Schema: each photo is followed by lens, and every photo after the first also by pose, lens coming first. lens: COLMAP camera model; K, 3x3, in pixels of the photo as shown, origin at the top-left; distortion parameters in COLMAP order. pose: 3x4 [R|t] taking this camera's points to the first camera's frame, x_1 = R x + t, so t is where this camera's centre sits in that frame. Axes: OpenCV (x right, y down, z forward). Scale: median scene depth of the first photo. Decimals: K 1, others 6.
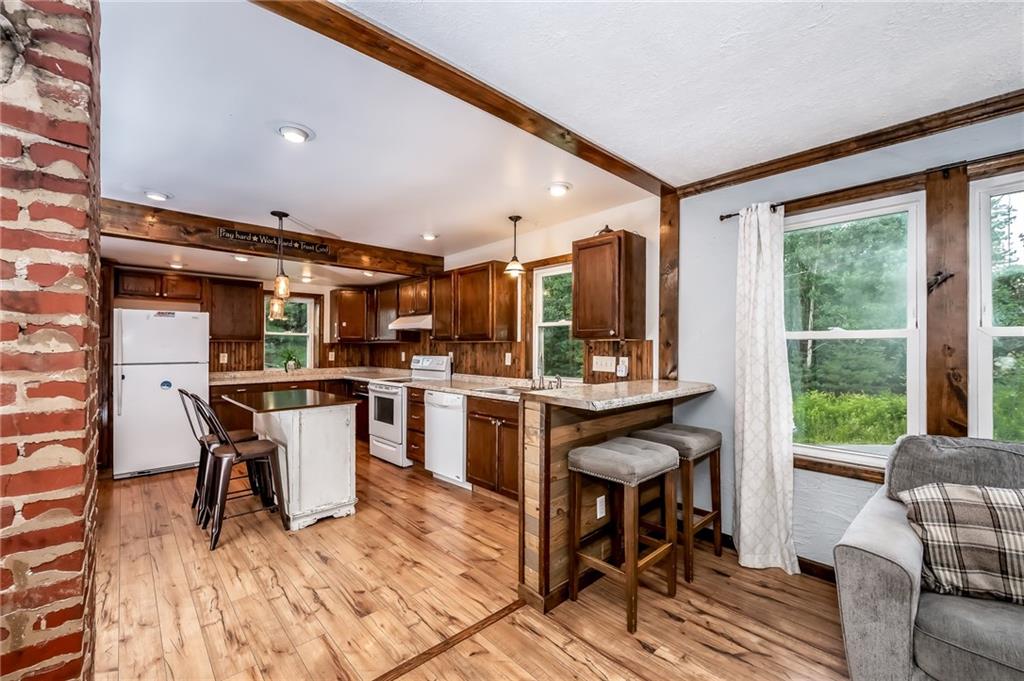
lens RADIAL K [[417.9, 0, 514.8], [0, 417.9, 342.8], [0, 0, 1]] dist [0.000595, 0.000013]
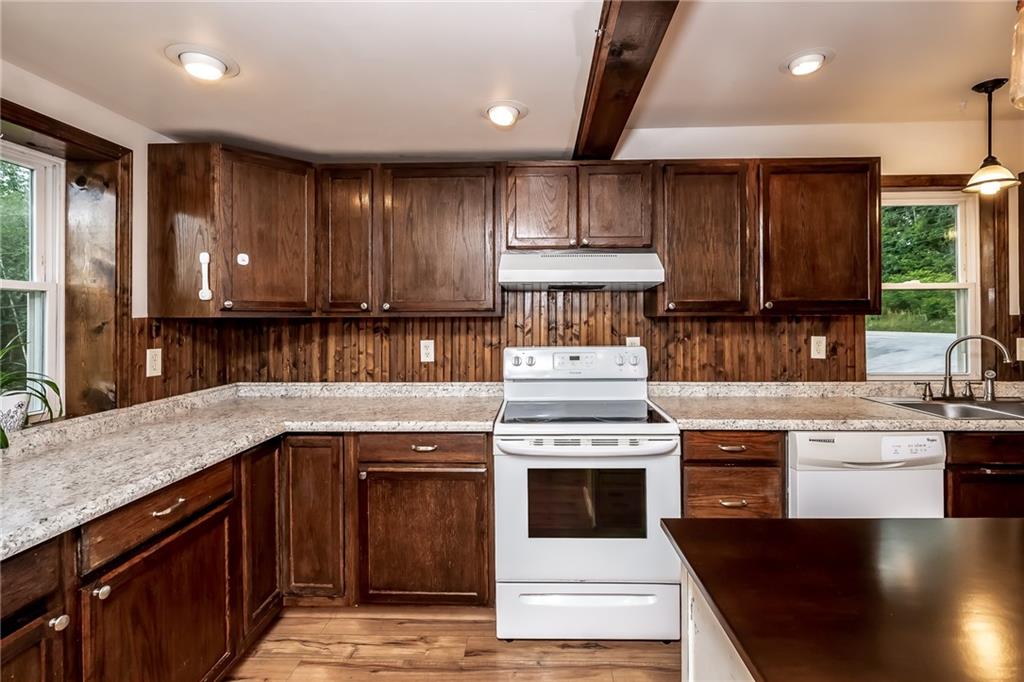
lens RADIAL K [[455.7, 0, 527.7], [0, 455.7, 318.8], [0, 0, 1]] dist [-0.003065, 0.000342]
pose [[0.709249, -0.001361, 0.704957, -0.779541], [-0.000351, 0.999997, 0.002284, 0.000611], [-0.704958, -0.001868, 0.709246, 0.950042]]
